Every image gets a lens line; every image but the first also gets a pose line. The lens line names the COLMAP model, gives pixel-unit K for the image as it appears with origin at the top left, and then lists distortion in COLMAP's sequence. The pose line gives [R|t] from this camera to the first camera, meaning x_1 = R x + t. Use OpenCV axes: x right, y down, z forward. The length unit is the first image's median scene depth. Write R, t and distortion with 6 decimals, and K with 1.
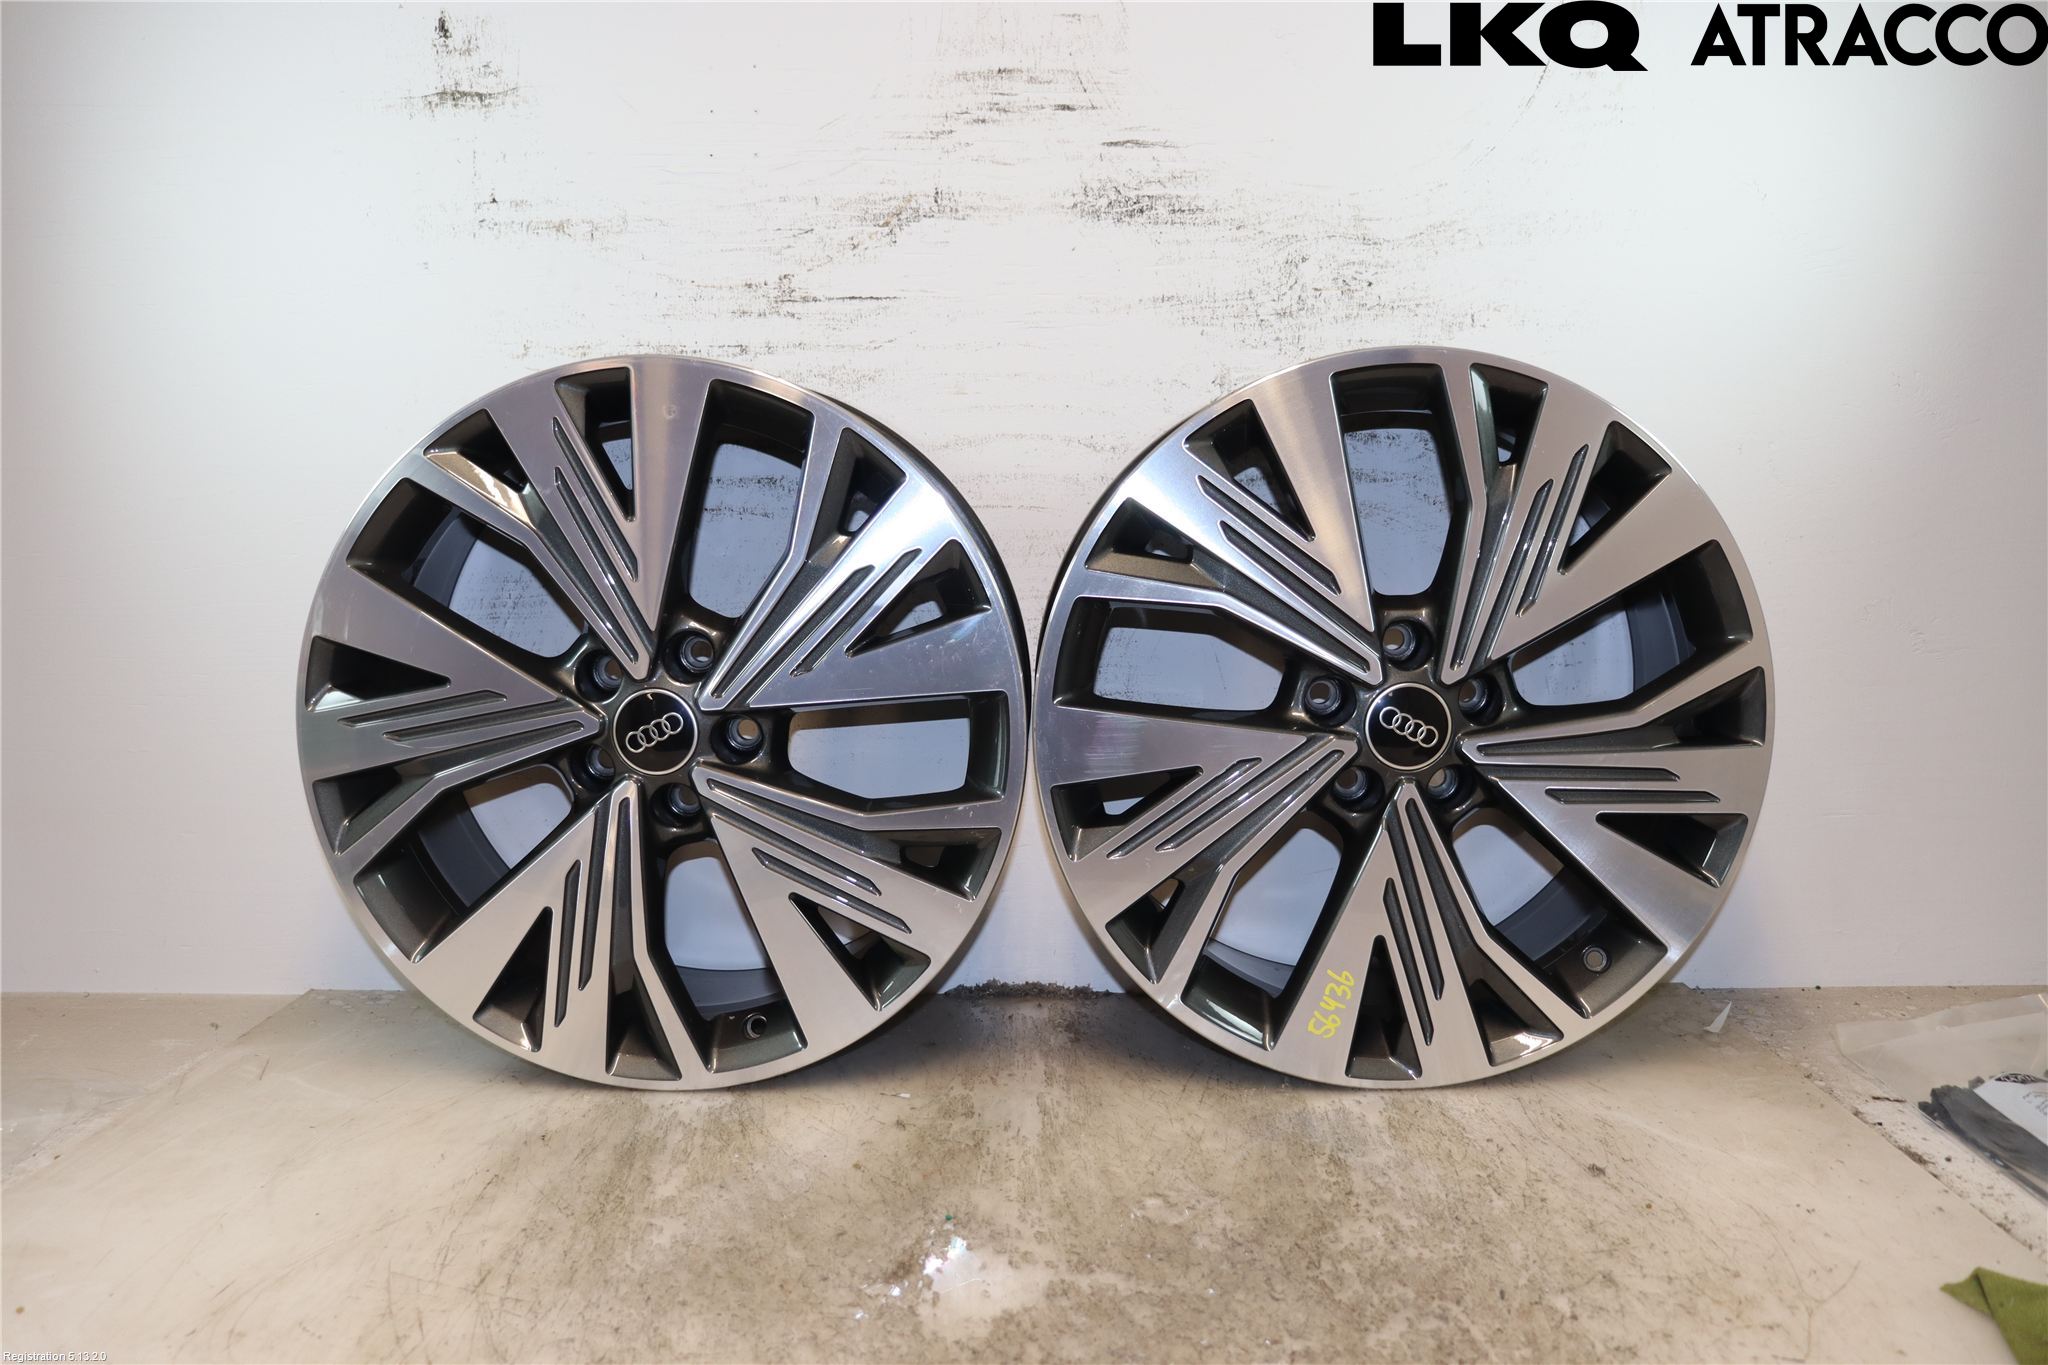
lens RADIAL K [[1846.4, 0, 1031.3], [0, 1846.4, 707.5], [0, 0, 1]] dist [-0.211680, 0.074909]
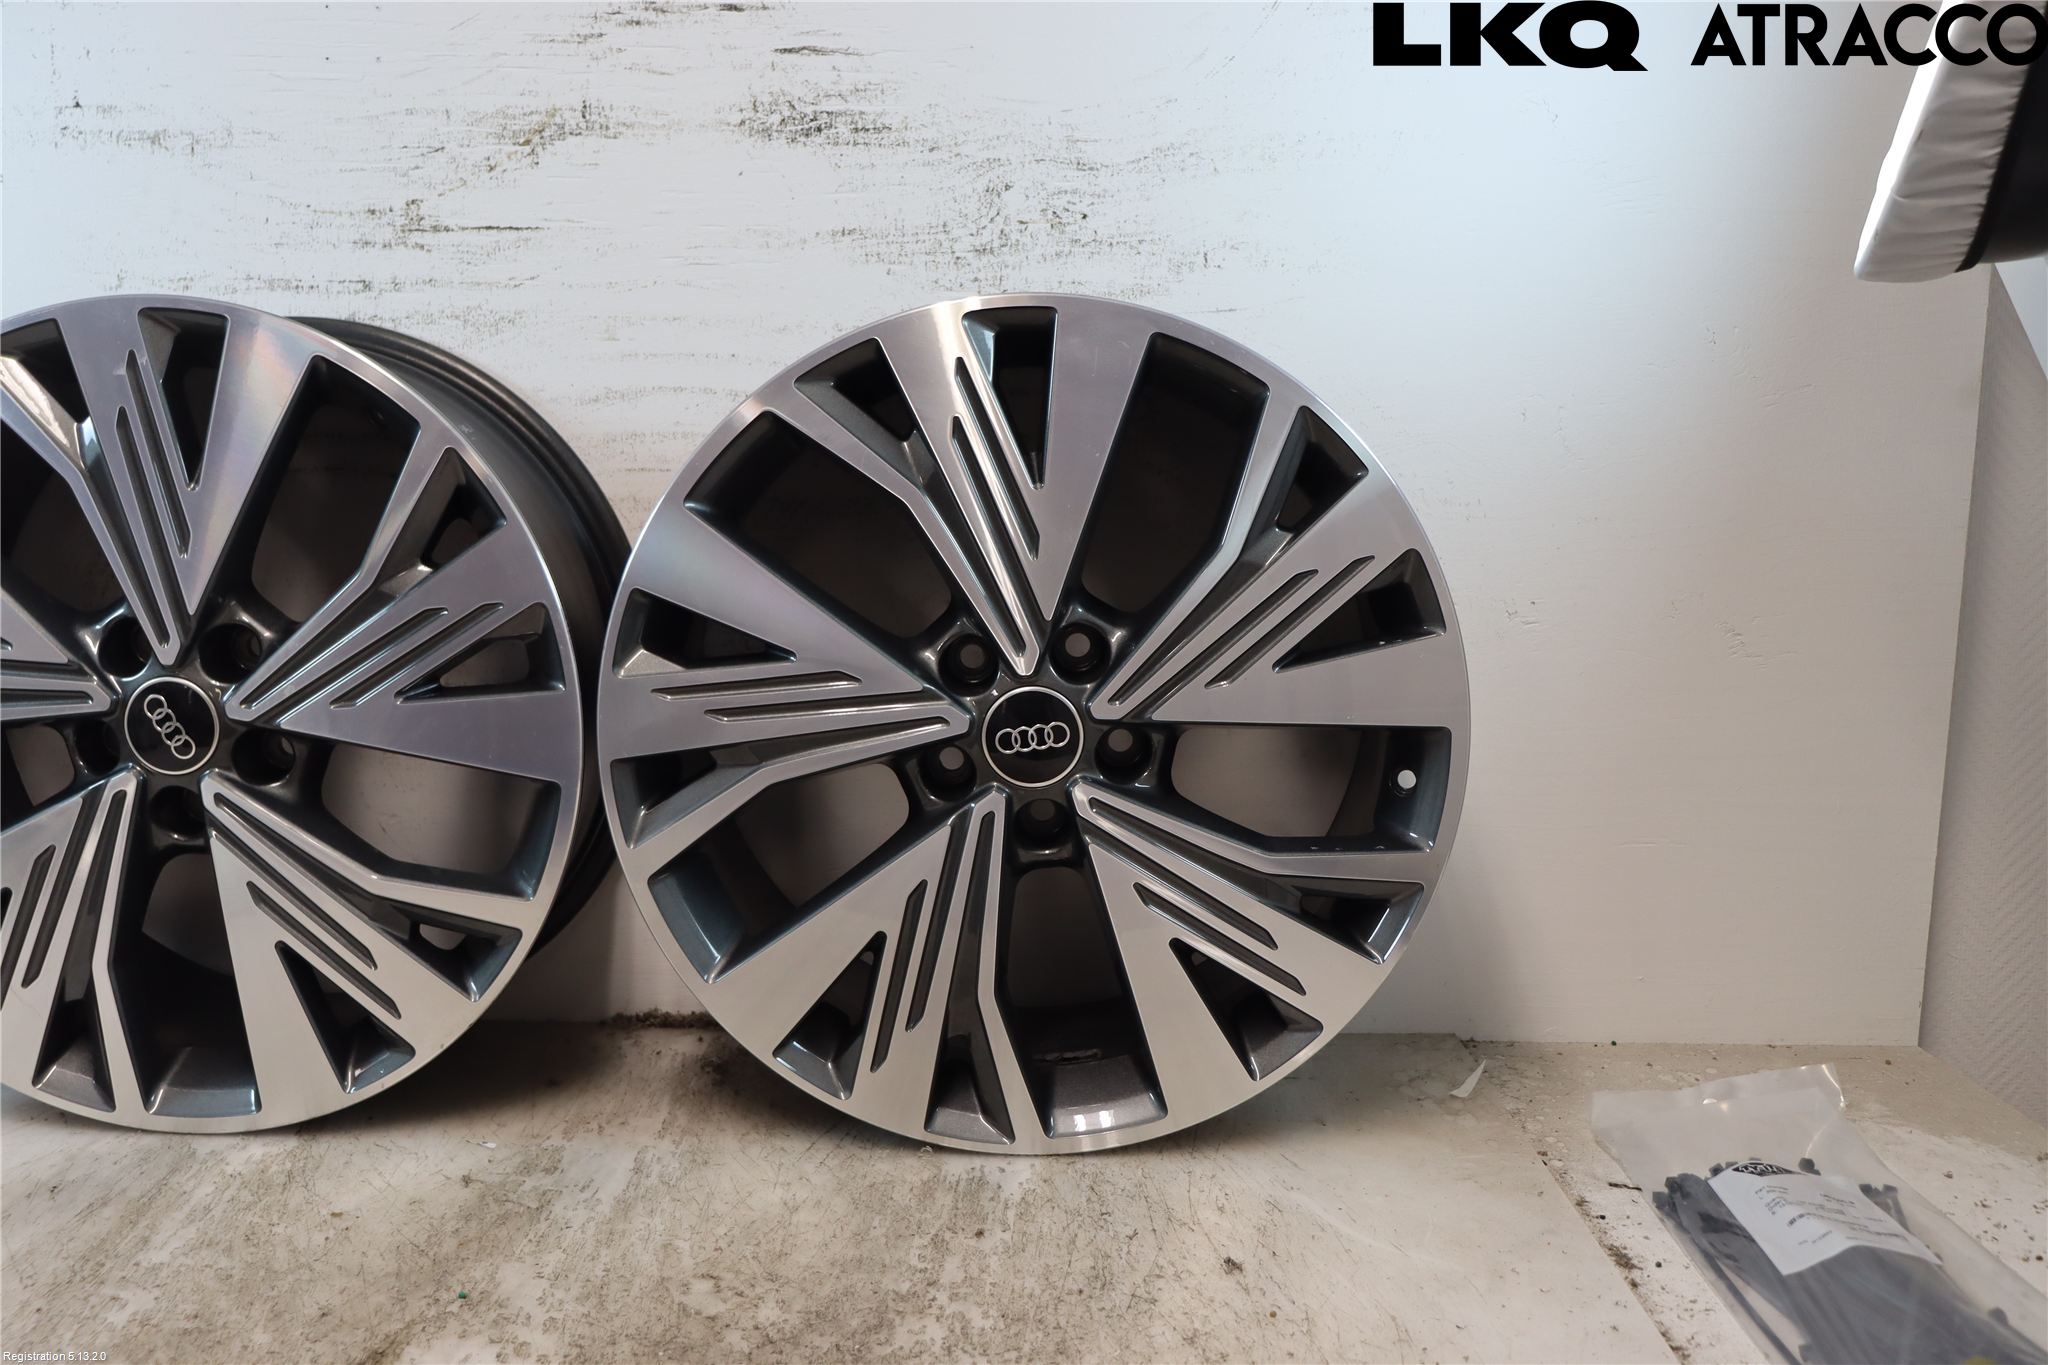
lens RADIAL K [[2054.5, 0, 1015.4], [0, 2054.5, 721.8], [0, 0, 1]] dist [-0.133763, 0.000000]
pose [[0.999789, 0.018970, 0.007871, 0.170269], [-0.019158, 0.999517, 0.024487, -0.019477], [-0.007403, -0.024632, 0.999669, 0.032164]]
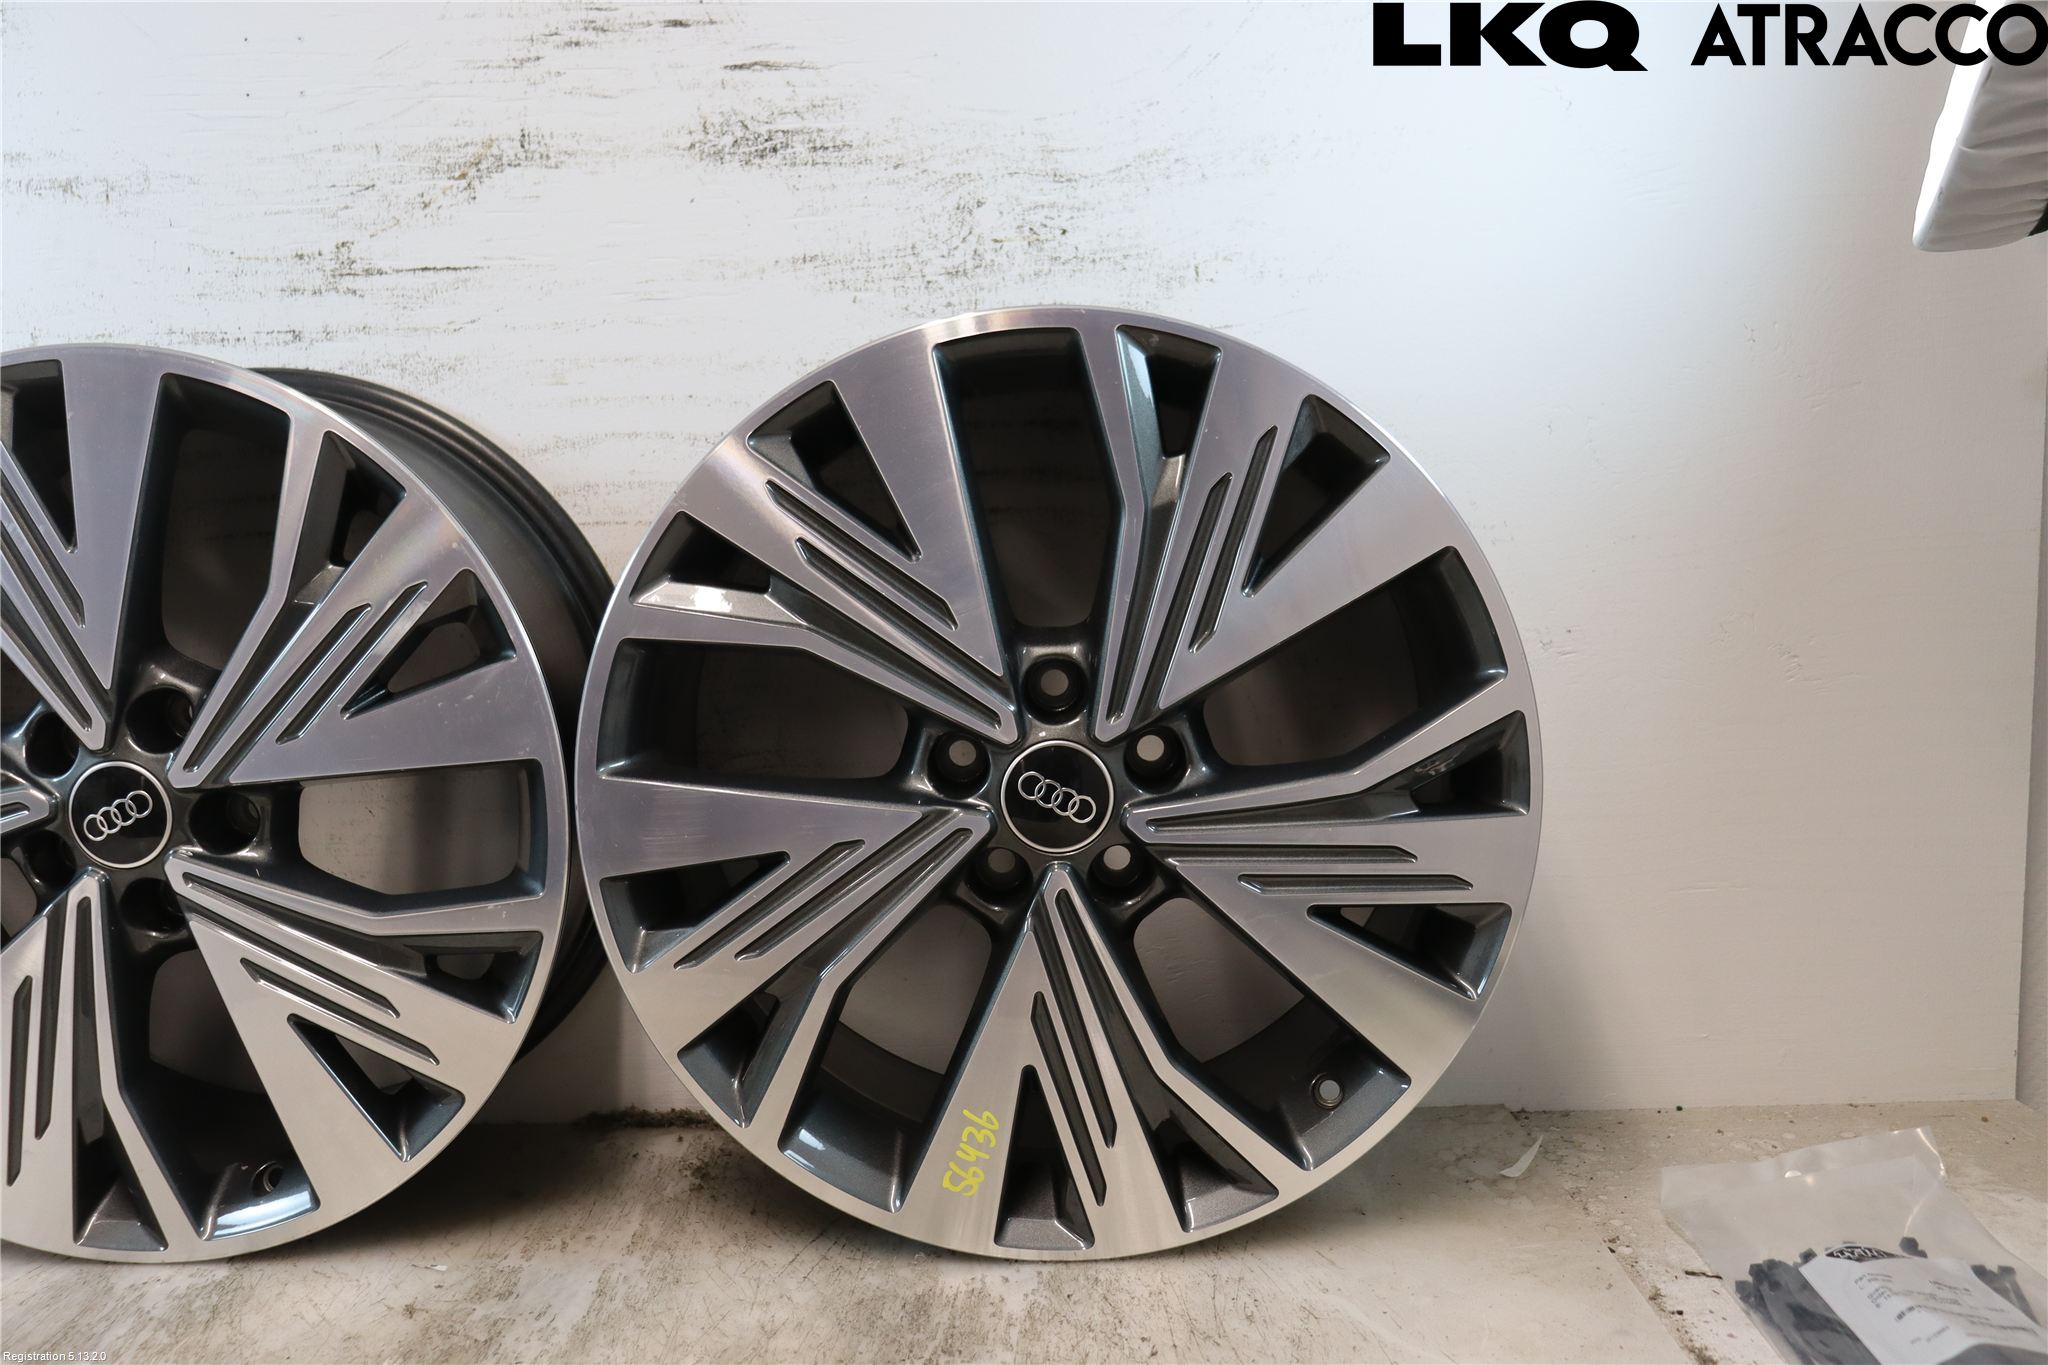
lens RADIAL K [[2054.5, 0, 1017.5], [0, 2054.5, 688.2], [0, 0, 1]] dist [-0.133763, 0.000000]
pose [[0.999845, -0.017112, -0.004233, 0.188086], [0.017011, 0.999598, -0.022696, -0.015252], [0.004619, 0.022620, 0.999733, 0.122927]]
